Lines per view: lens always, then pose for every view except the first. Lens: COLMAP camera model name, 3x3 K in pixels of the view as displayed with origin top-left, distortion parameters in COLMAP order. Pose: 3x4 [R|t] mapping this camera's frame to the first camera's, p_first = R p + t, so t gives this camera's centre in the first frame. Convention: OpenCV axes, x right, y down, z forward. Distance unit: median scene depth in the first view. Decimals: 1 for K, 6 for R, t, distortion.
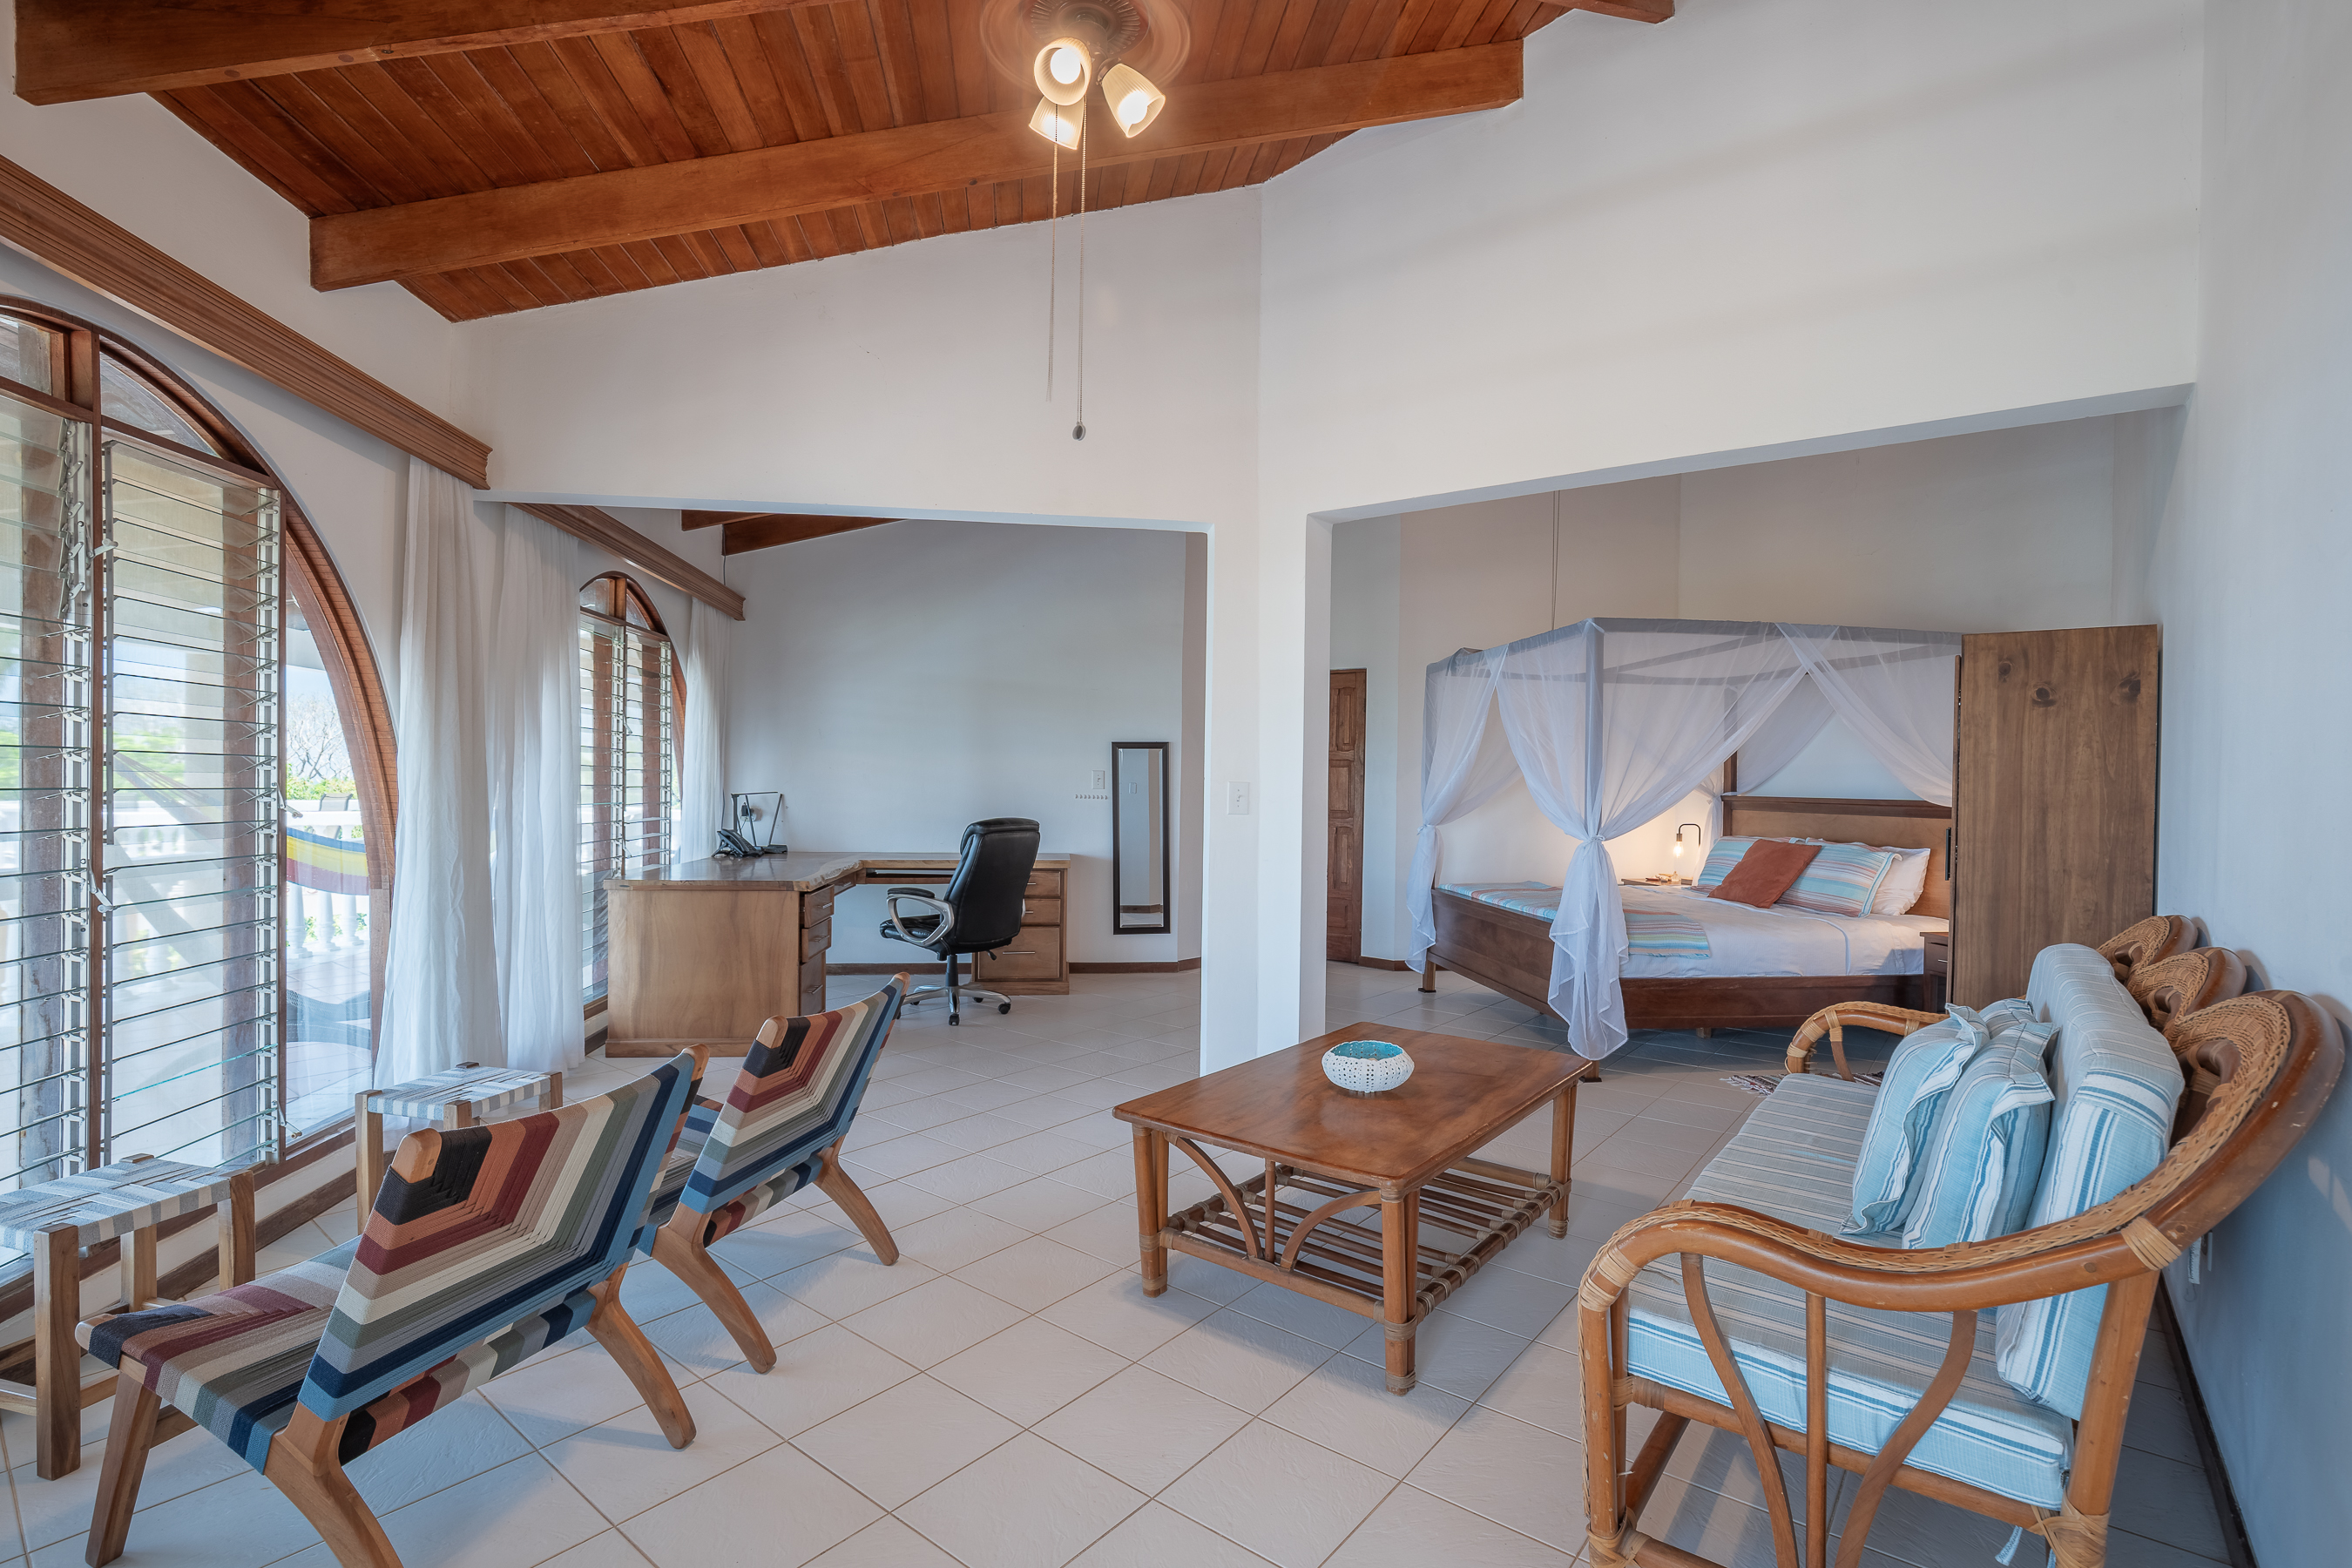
lens RADIAL K [[1144.2, 0, 1191.2], [0, 1144.2, 818.5], [0, 0, 1]] dist [-0.039616, 0.009646]
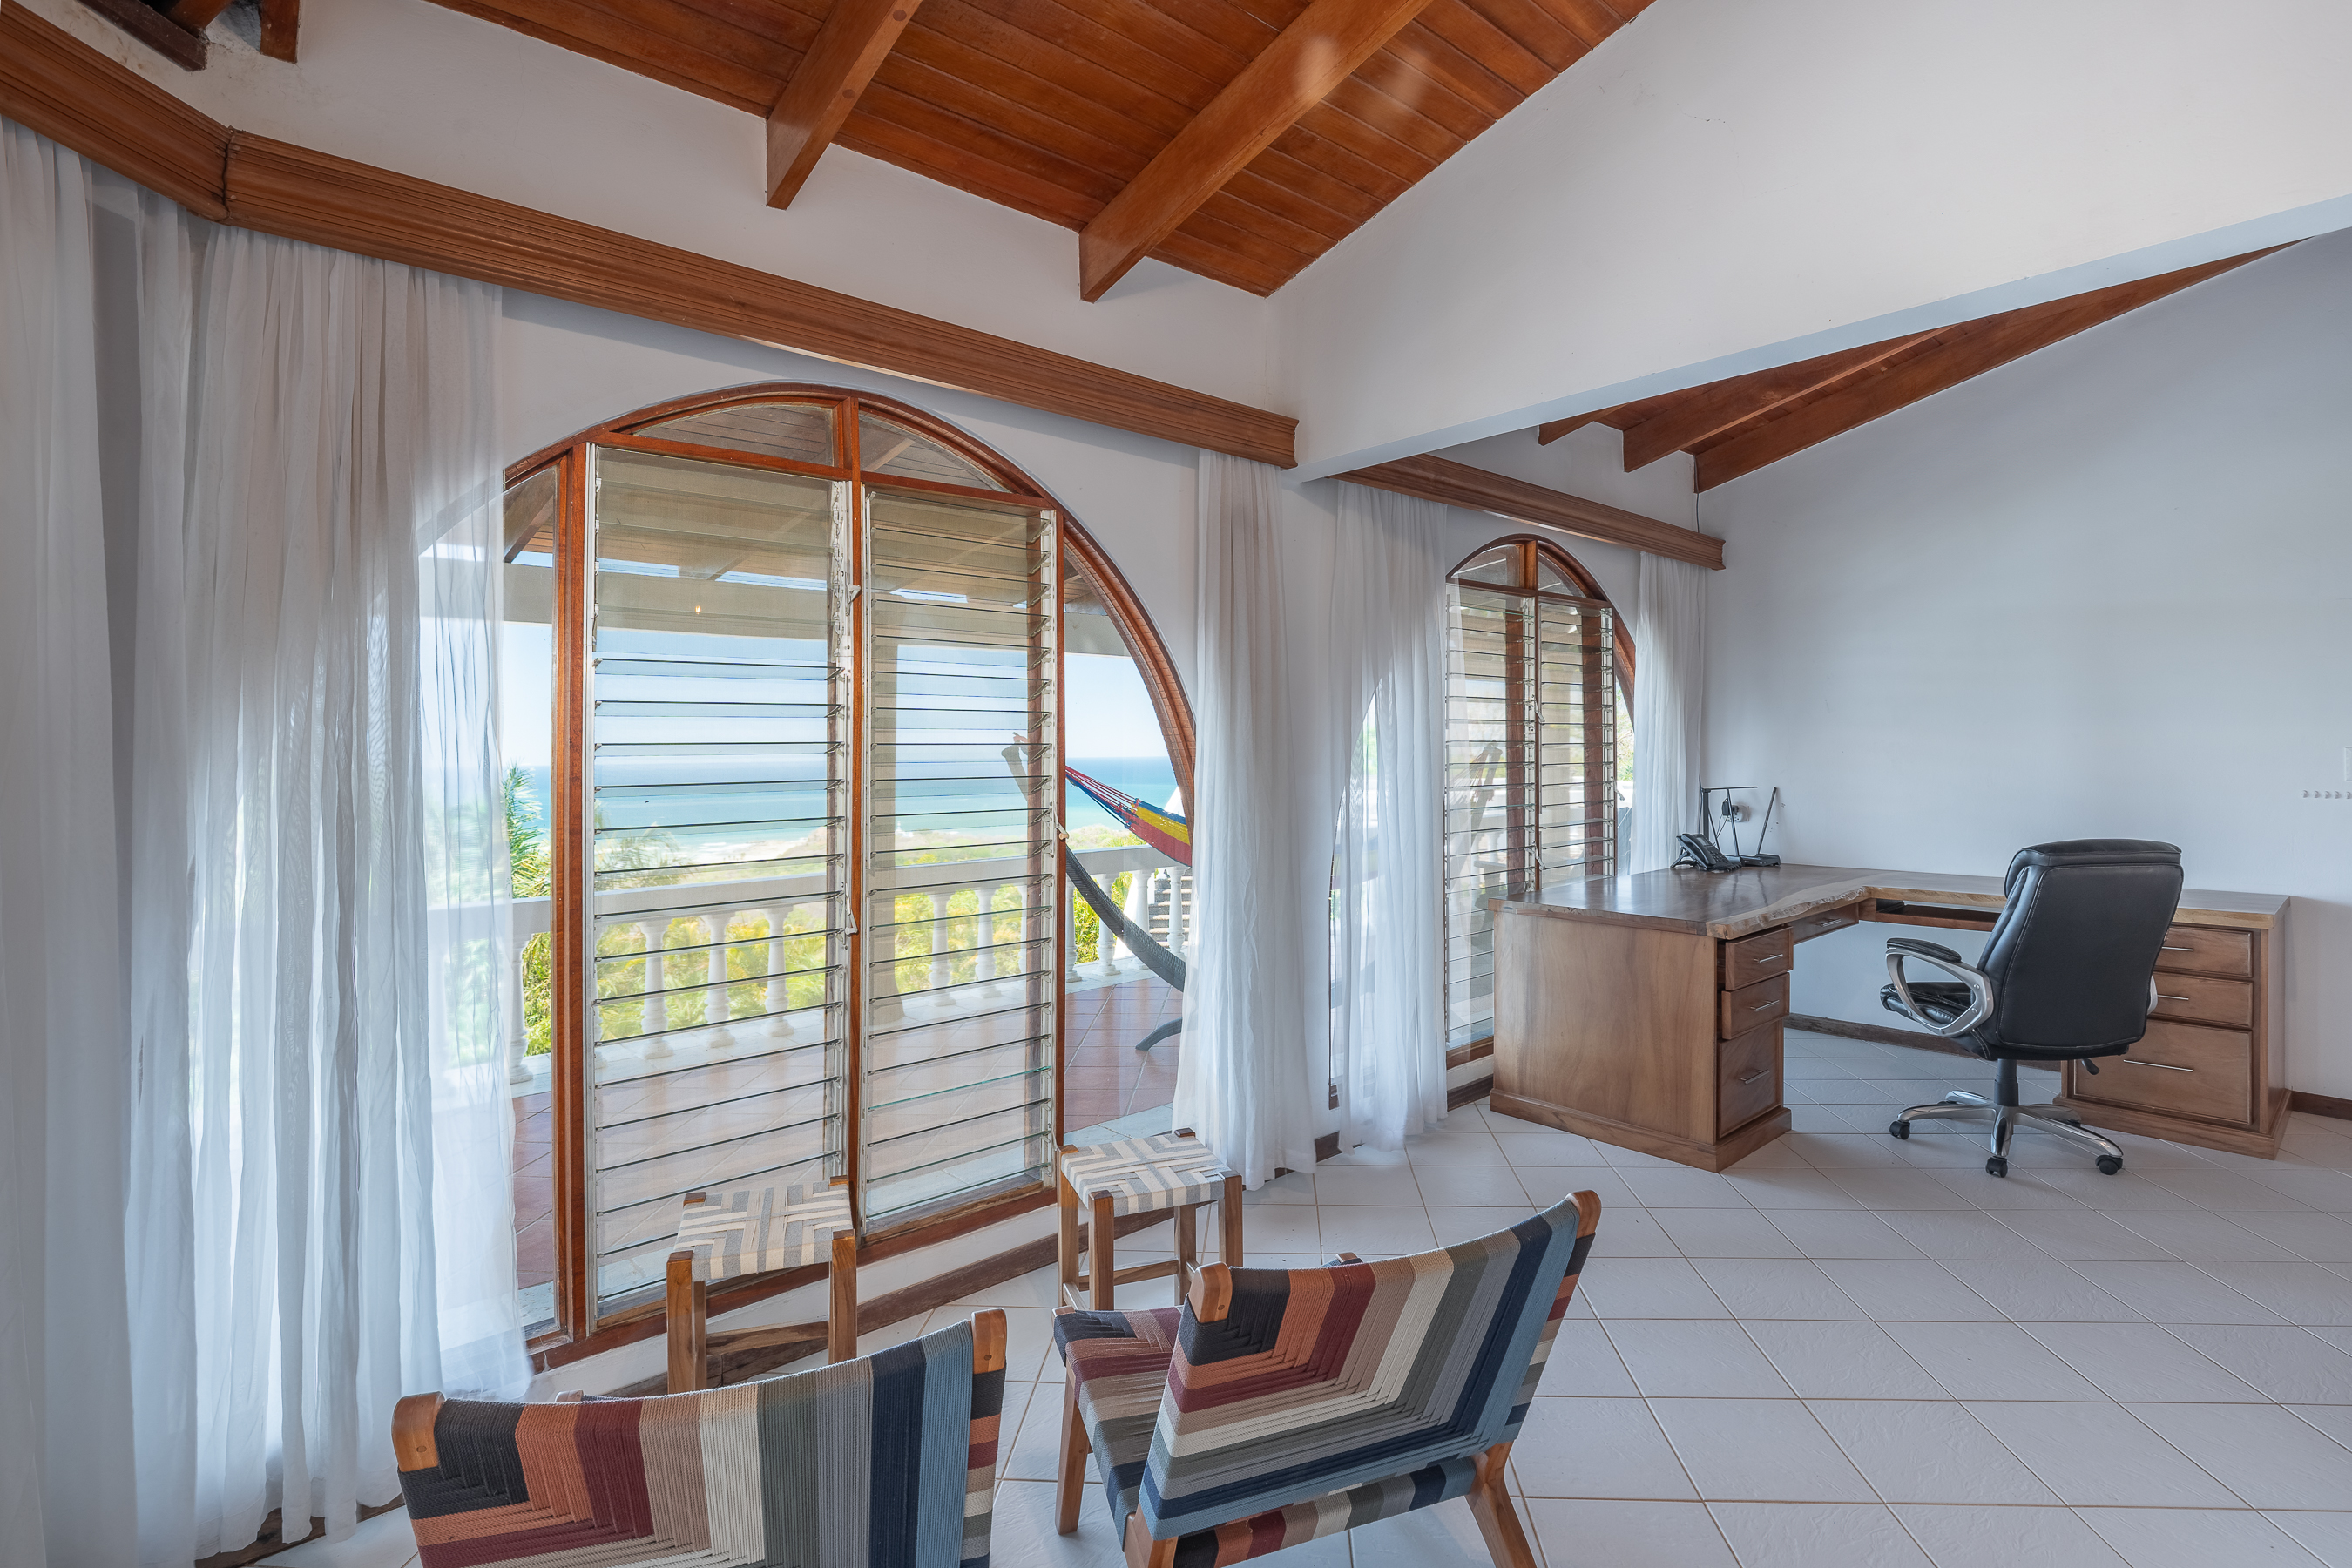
lens RADIAL K [[1112.4, 0, 1182.4], [0, 1112.4, 747.4], [0, 0, 1]] dist [-0.025820, 0.001396]
pose [[0.561181, -0.022909, -0.827376, 0.041263], [-0.004511, 0.999517, -0.030735, -0.031696], [0.827681, 0.020980, 0.560807, 0.337976]]
